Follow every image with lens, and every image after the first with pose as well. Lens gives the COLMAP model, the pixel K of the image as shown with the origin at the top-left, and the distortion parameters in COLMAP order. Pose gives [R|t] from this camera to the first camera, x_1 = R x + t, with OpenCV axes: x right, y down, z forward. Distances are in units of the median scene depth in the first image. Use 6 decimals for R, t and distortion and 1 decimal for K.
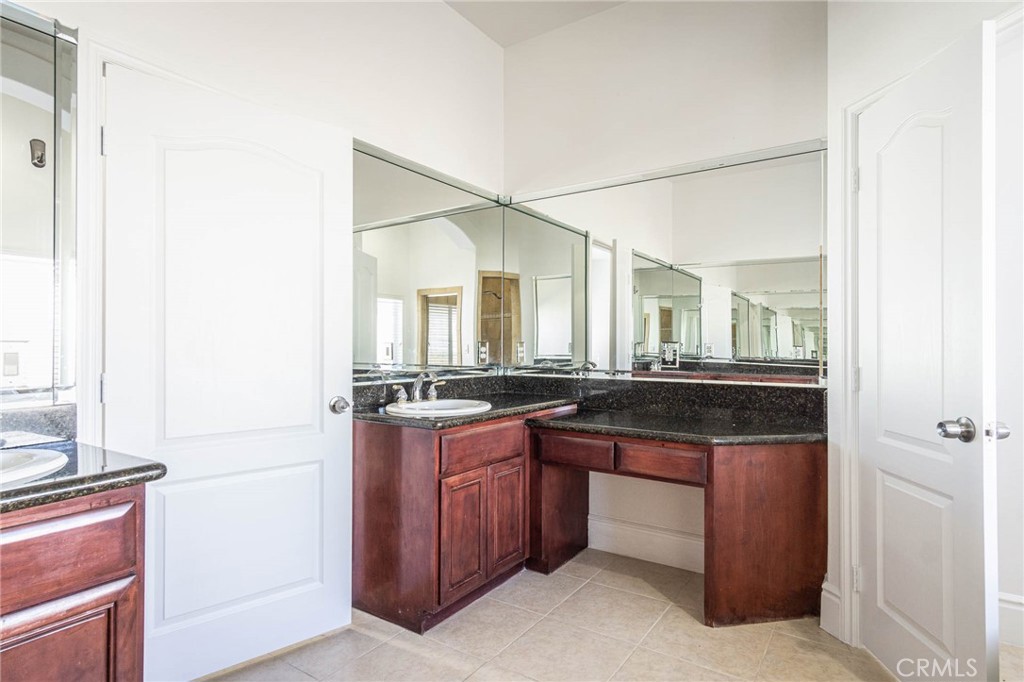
lens RADIAL K [[542.1, 0, 513.1], [0, 542.1, 341.7], [0, 0, 1]] dist [0.013055, -0.001103]
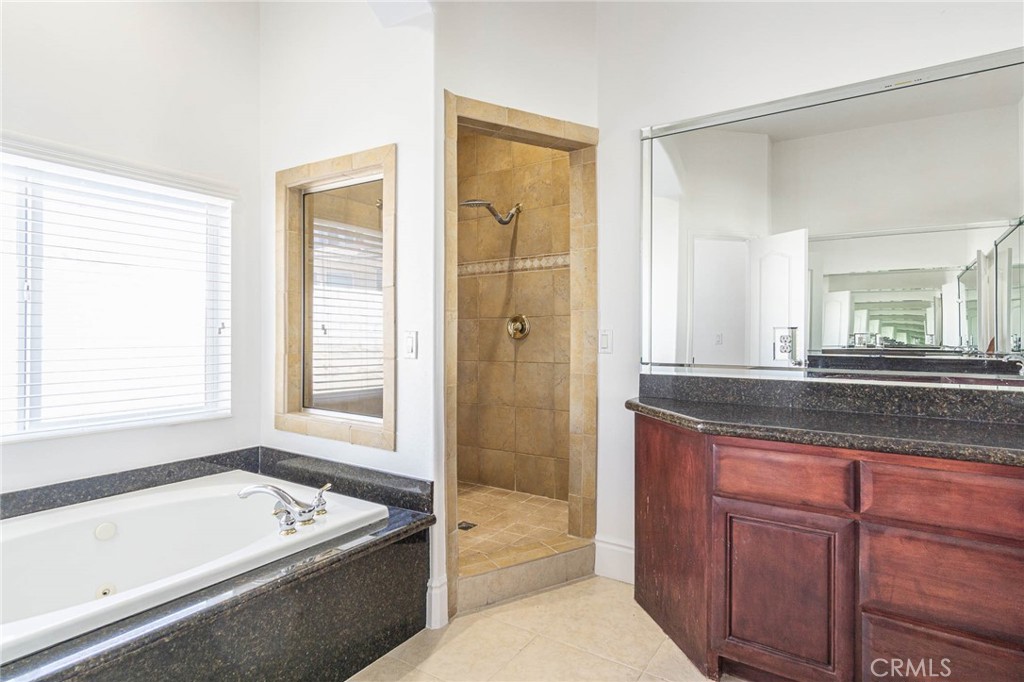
lens RADIAL K [[542.1, 0, 510.9], [0, 542.1, 339.2], [0, 0, 1]] dist [0.013055, -0.001103]
pose [[0.999704, 0.000618, 0.024342, -0.030940], [-0.000756, 0.999984, 0.005659, 0.012296], [-0.024338, -0.005675, 0.999688, 0.641336]]
